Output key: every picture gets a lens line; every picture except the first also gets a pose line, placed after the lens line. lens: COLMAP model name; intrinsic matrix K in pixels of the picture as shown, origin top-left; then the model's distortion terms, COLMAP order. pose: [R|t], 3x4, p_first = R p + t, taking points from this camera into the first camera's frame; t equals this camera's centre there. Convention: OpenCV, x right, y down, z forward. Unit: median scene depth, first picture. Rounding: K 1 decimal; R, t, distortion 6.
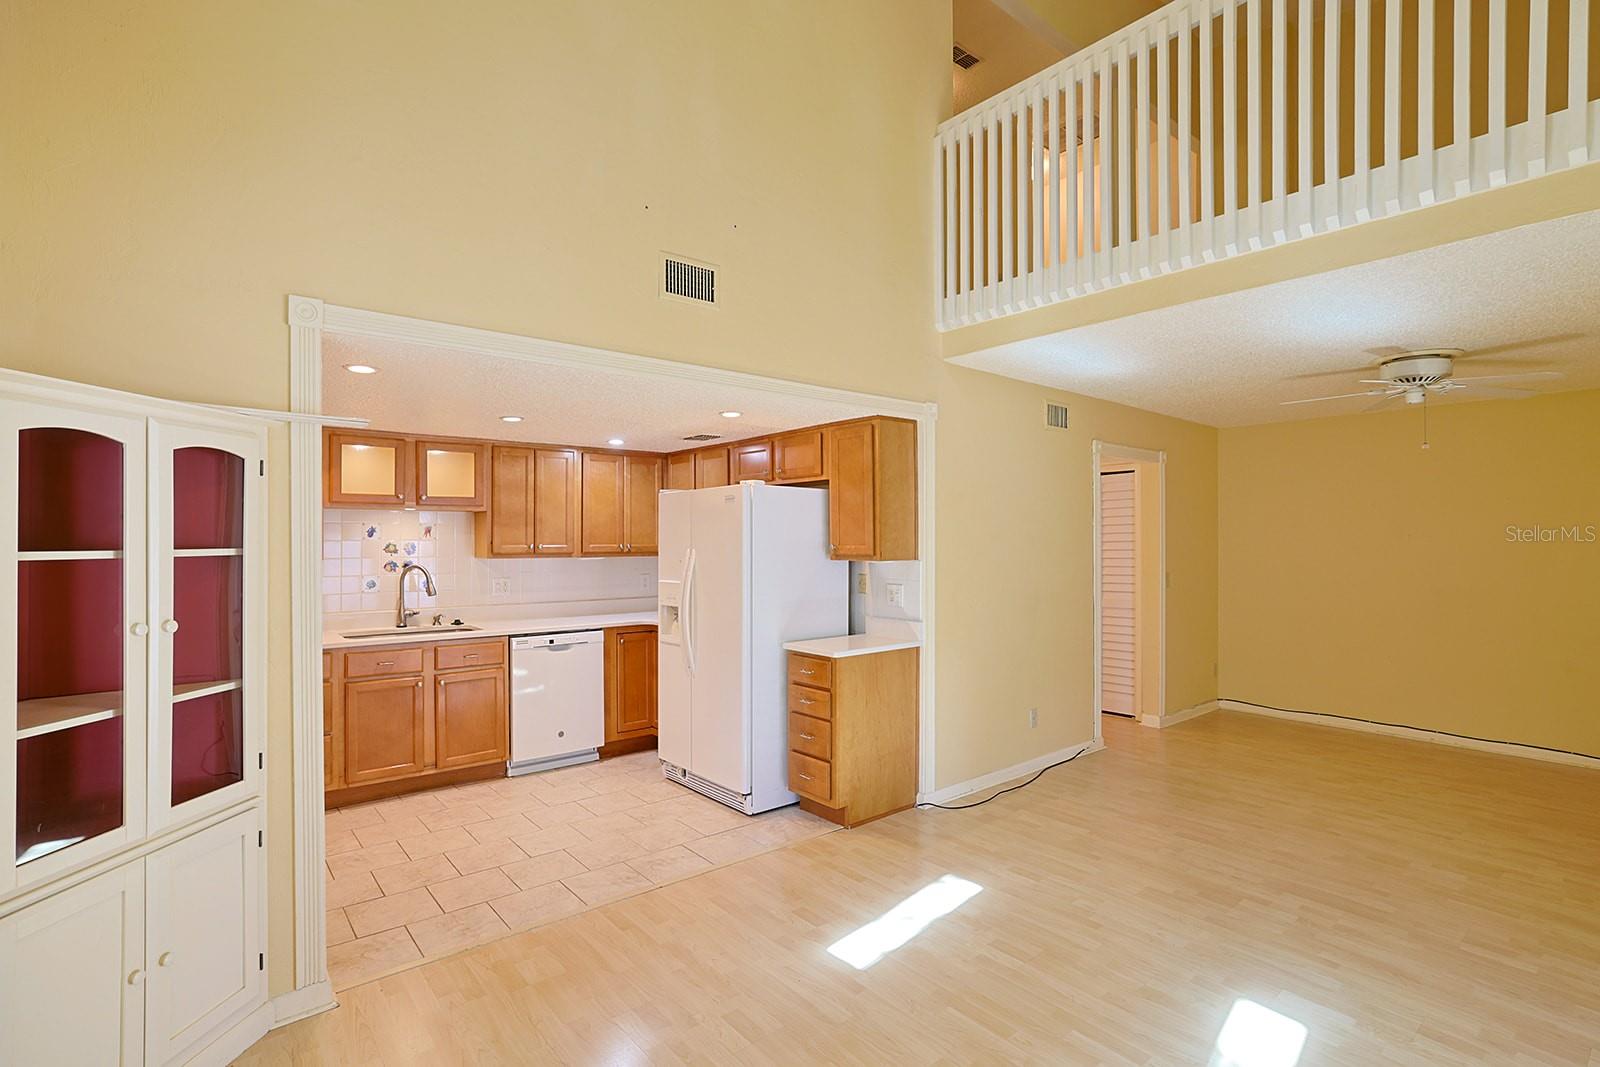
lens RADIAL K [[762.2, 0, 800.5], [0, 762.2, 534.4], [0, 0, 1]] dist [-0.026781, 0.012647]
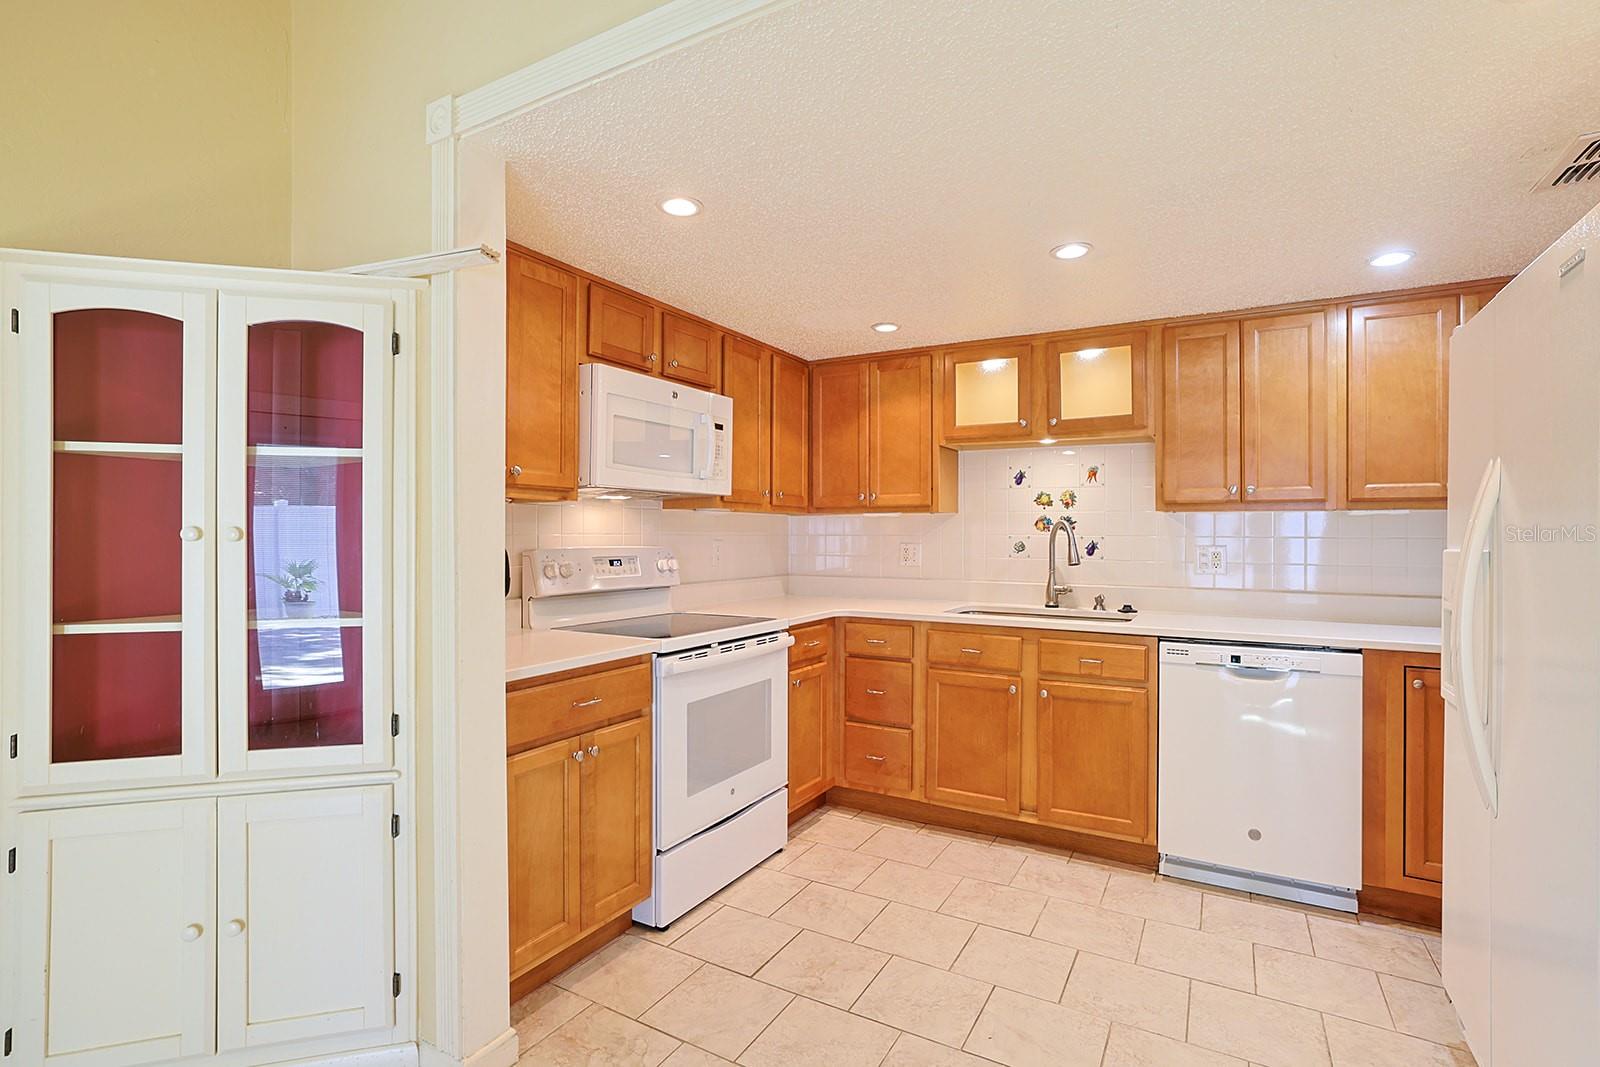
lens RADIAL K [[762.2, 0, 808.6], [0, 762.2, 532.0], [0, 0, 1]] dist [-0.026781, 0.012647]
pose [[0.356683, 0.002076, -0.934223, 0.080495], [0.003300, 0.999988, 0.003482, 0.054847], [0.934220, -0.004325, 0.356672, 0.604364]]
